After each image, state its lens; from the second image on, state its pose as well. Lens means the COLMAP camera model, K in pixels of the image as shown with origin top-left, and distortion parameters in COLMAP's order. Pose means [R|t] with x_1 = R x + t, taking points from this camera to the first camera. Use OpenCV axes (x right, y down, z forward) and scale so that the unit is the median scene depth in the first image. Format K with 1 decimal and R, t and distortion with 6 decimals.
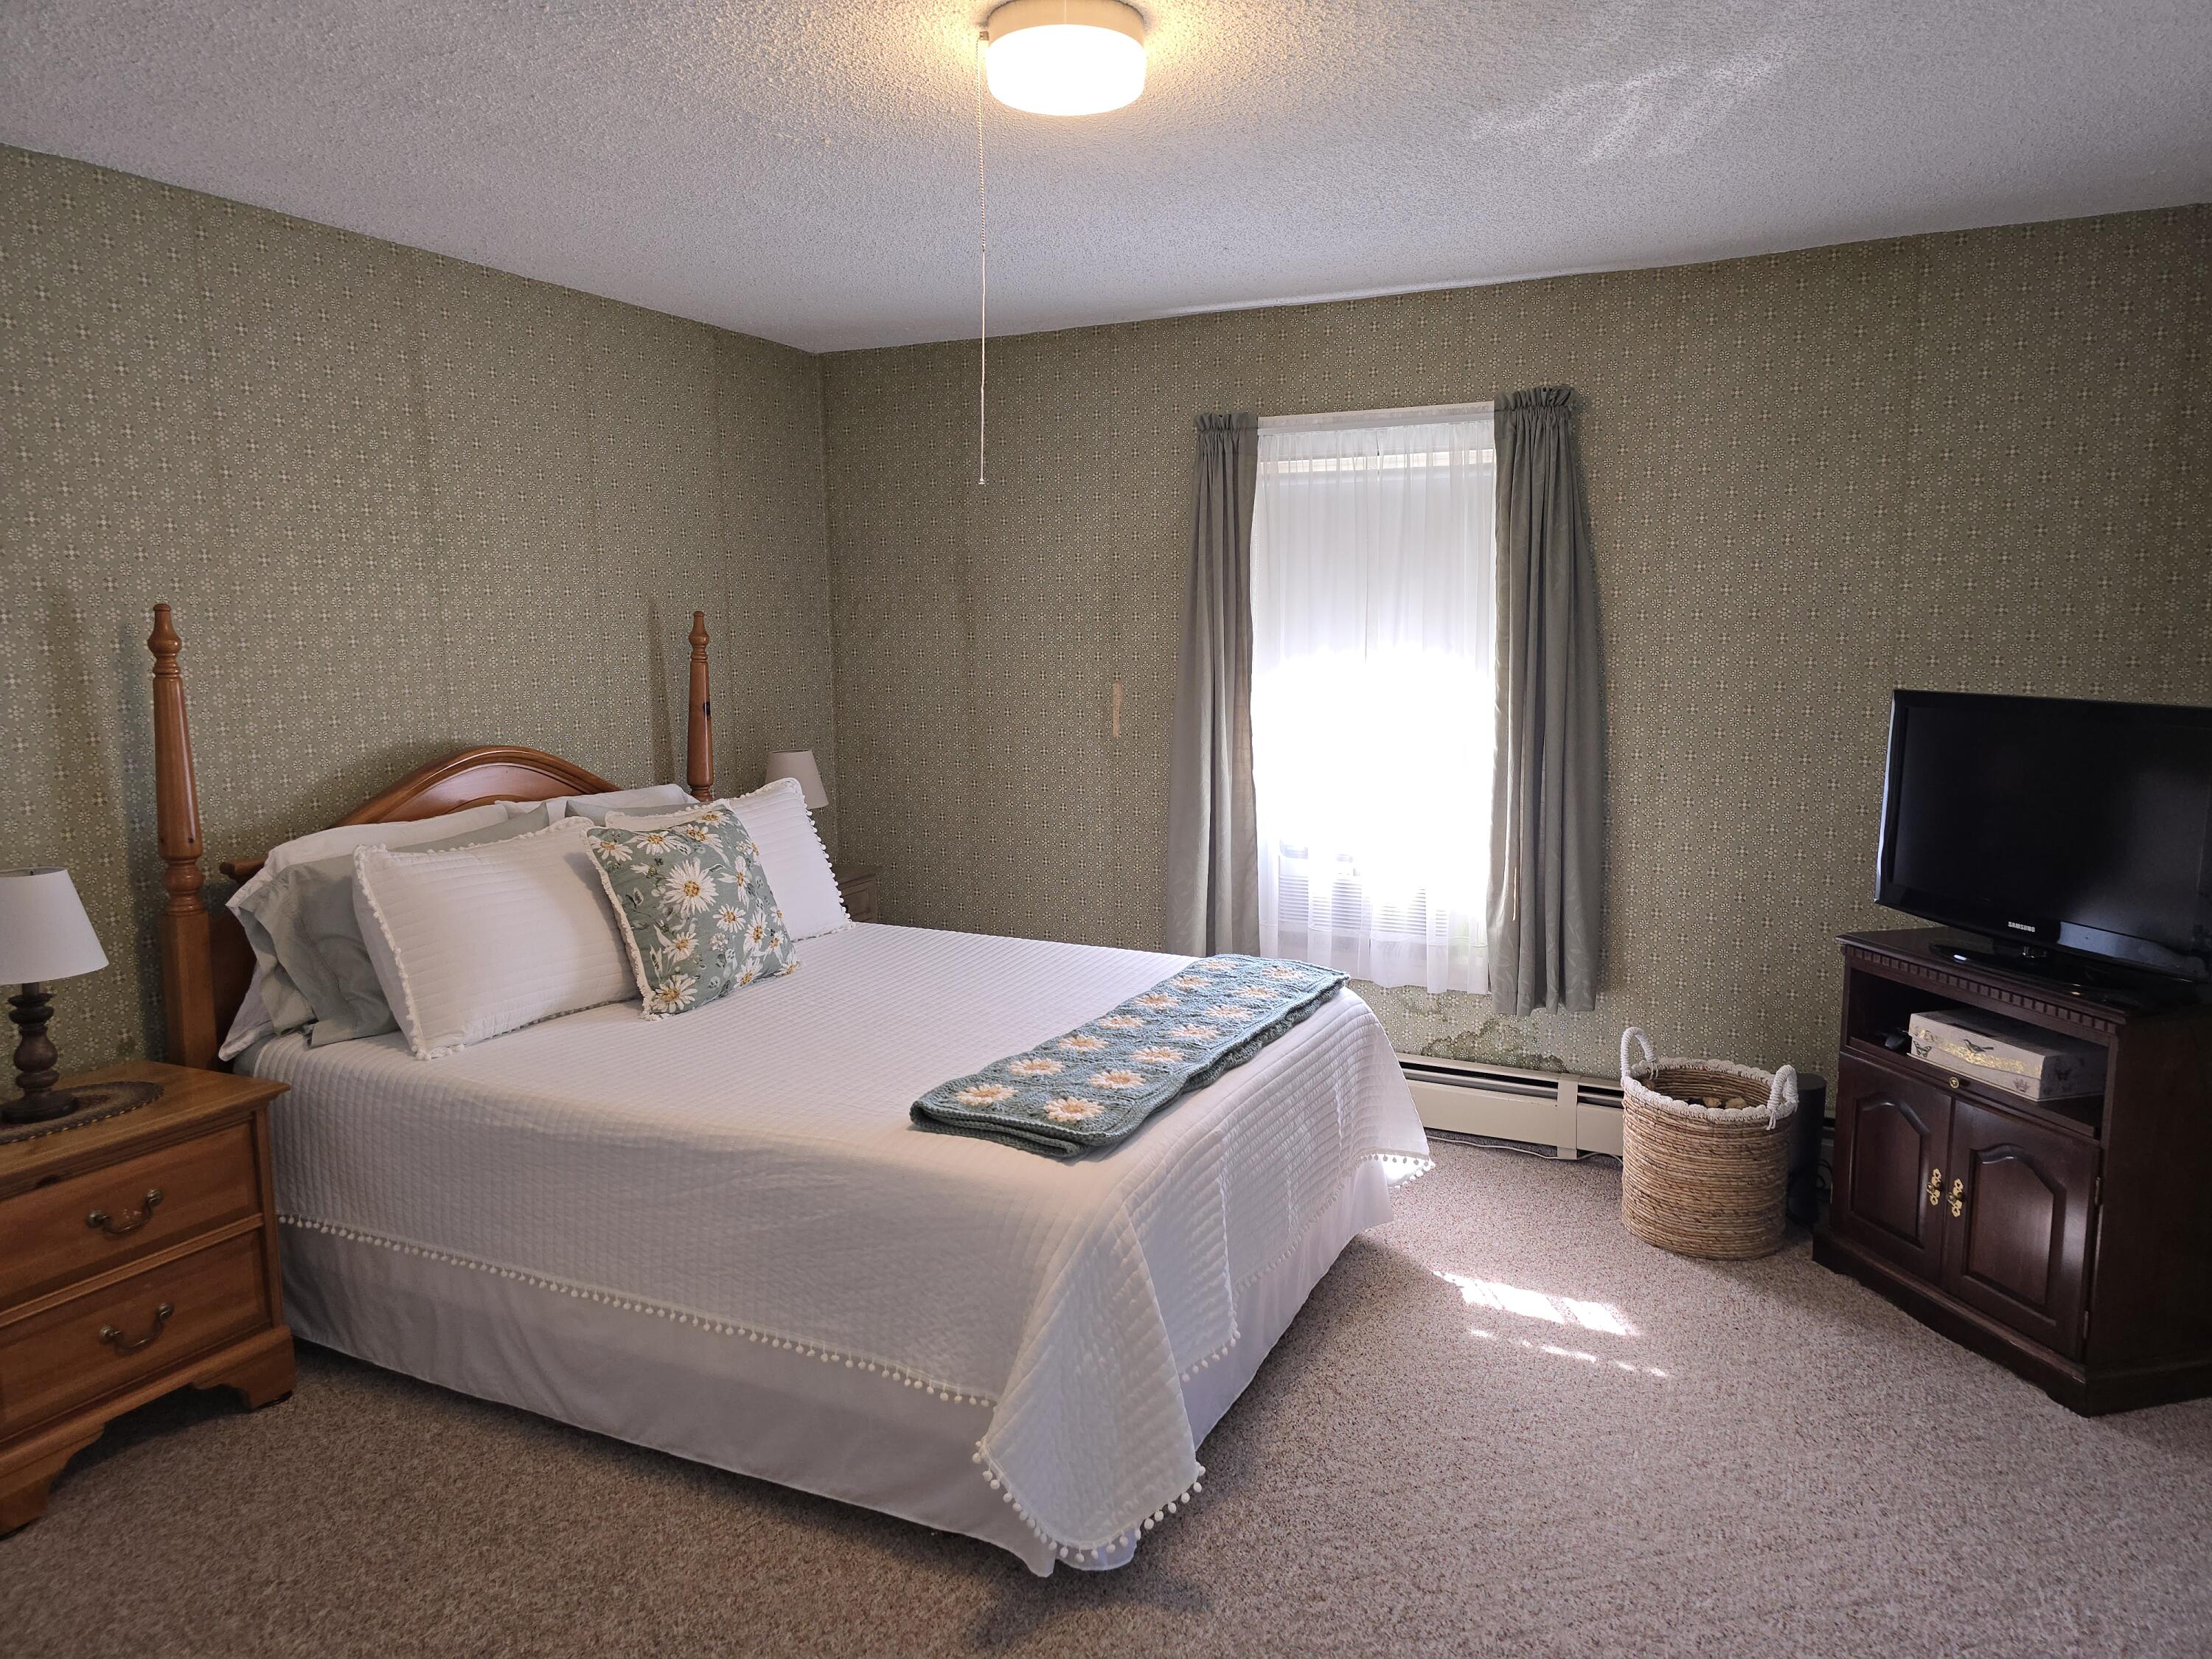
lens RADIAL K [[1482.0, 0, 1122.6], [0, 1482.0, 802.1], [0, 0, 1]] dist [0.060048, -0.054037]
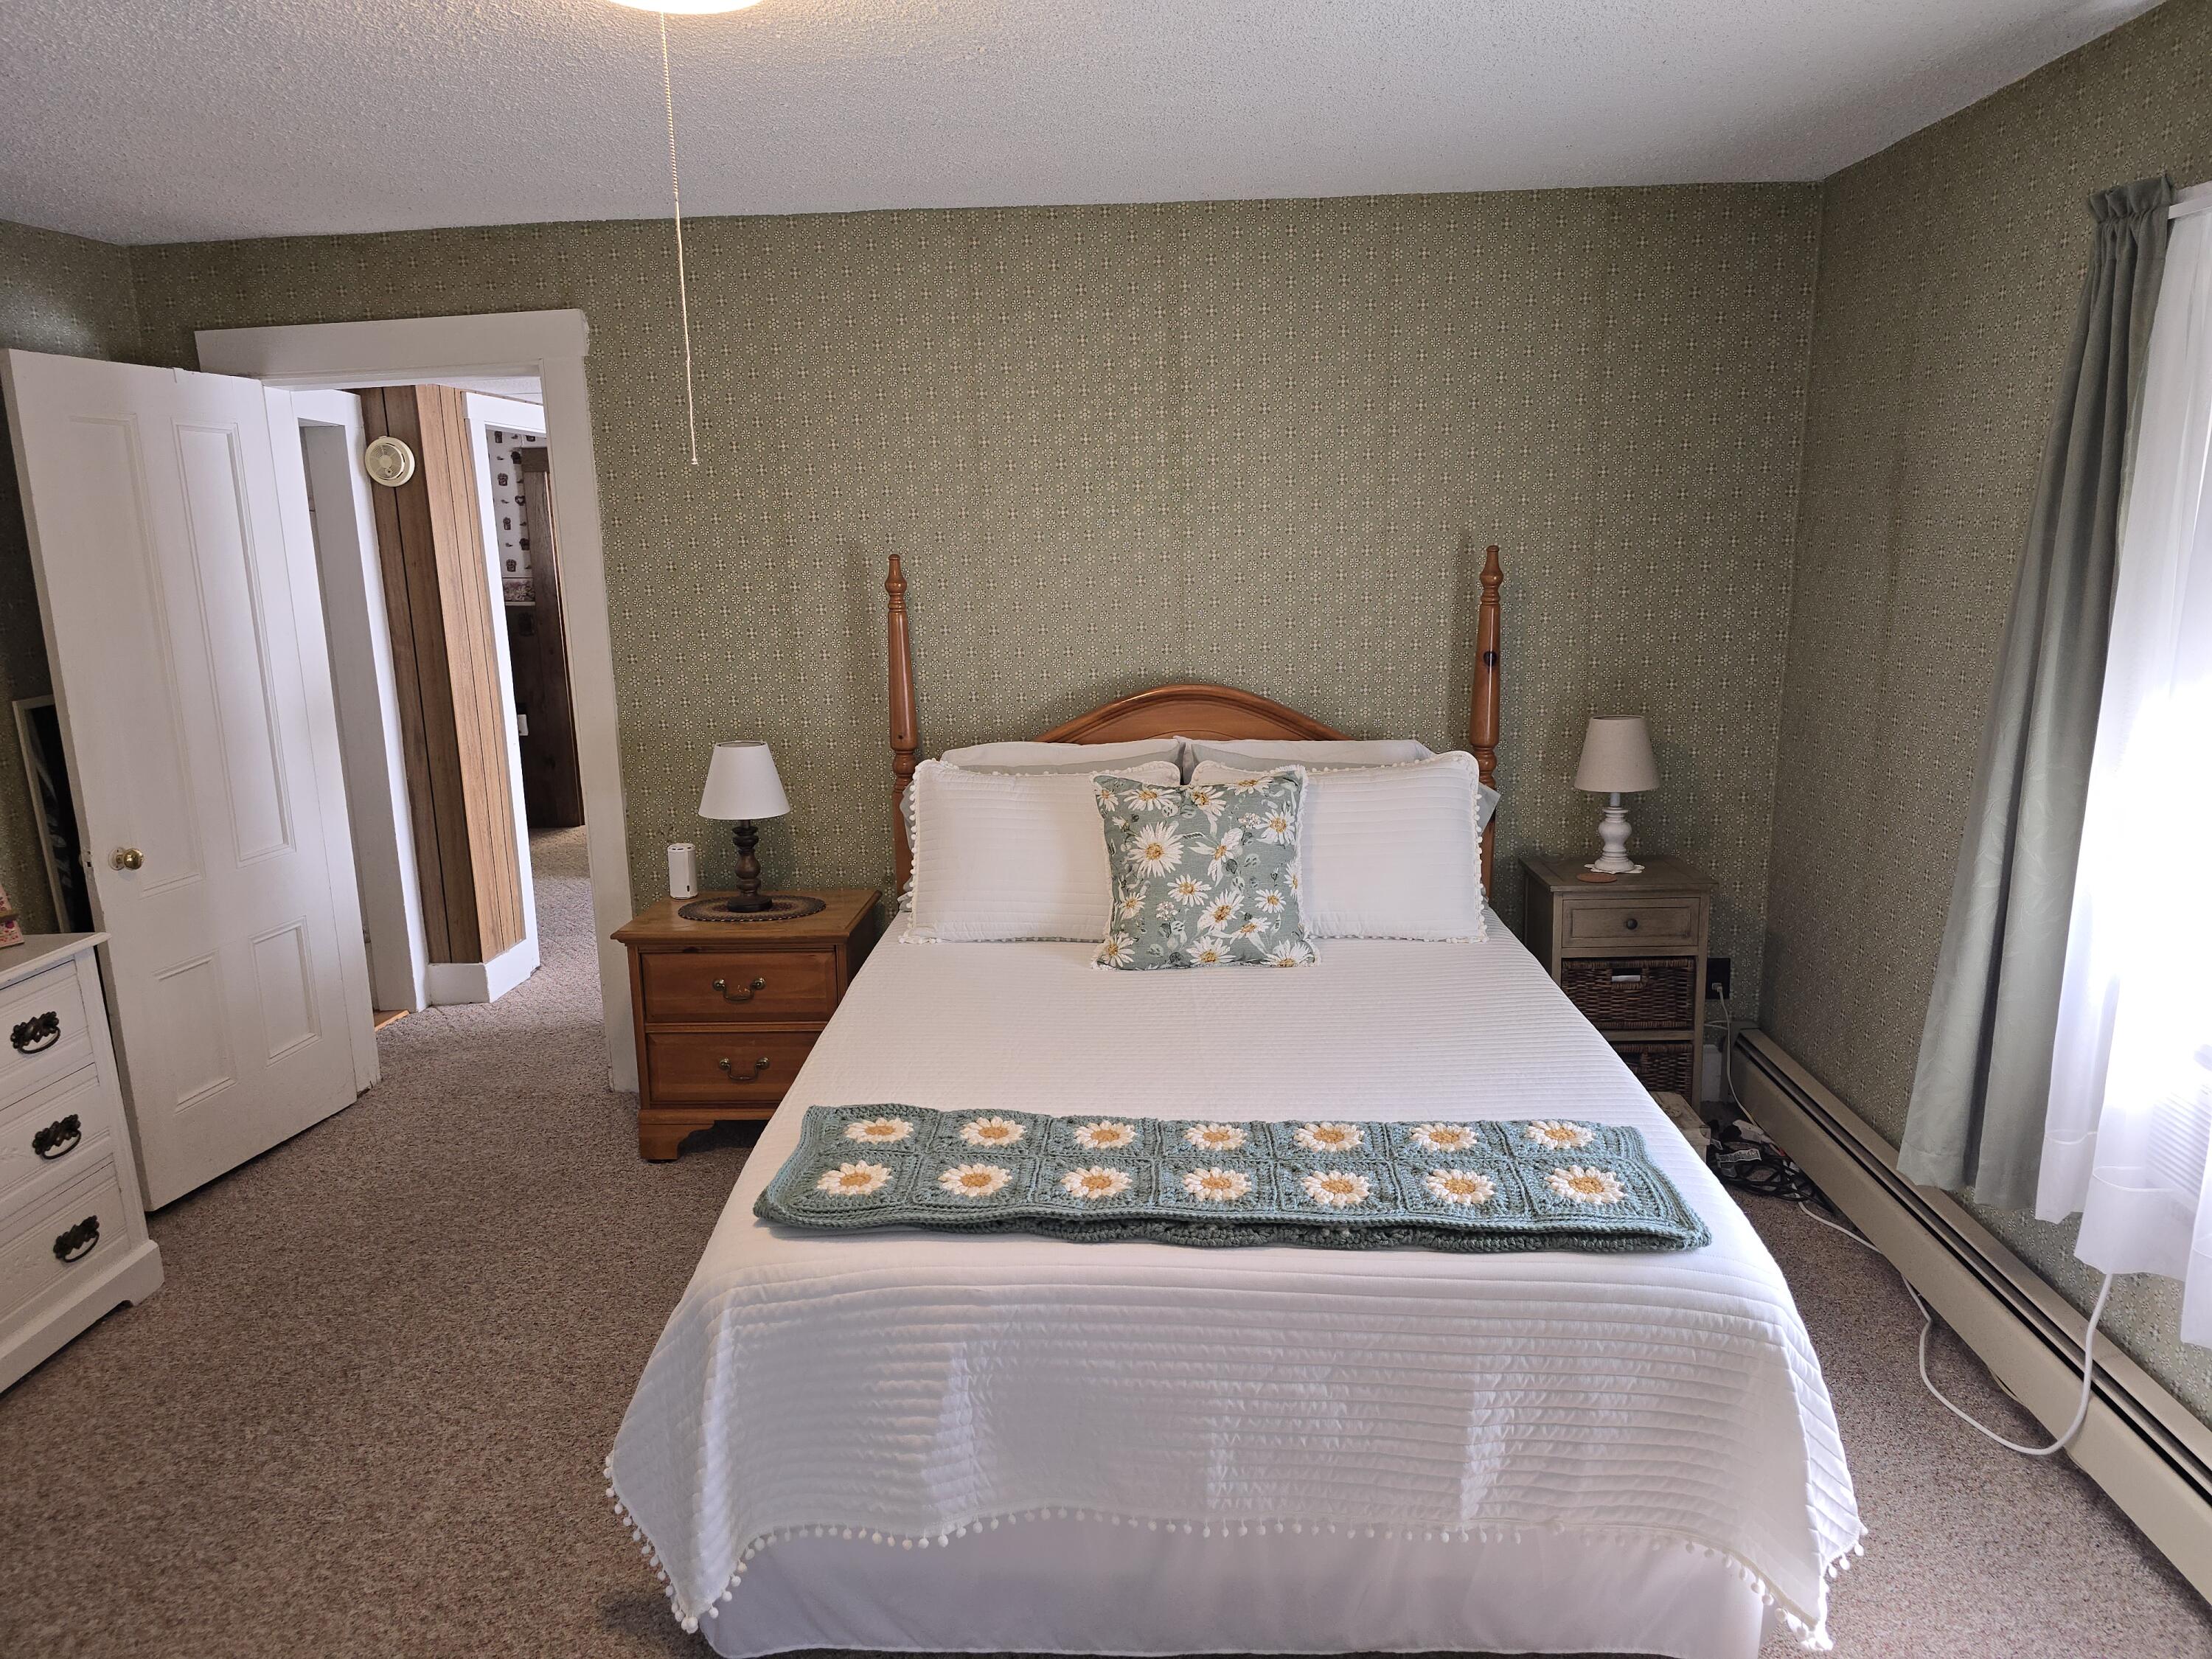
lens RADIAL K [[1482.0, 0, 1096.1], [0, 1482.0, 833.0], [0, 0, 1]] dist [0.060048, -0.054037]
pose [[0.396653, 0.191314, -0.897811, 0.562904], [-0.096451, 0.981314, 0.166496, -0.111151], [0.912887, 0.020553, 0.407694, 0.563960]]
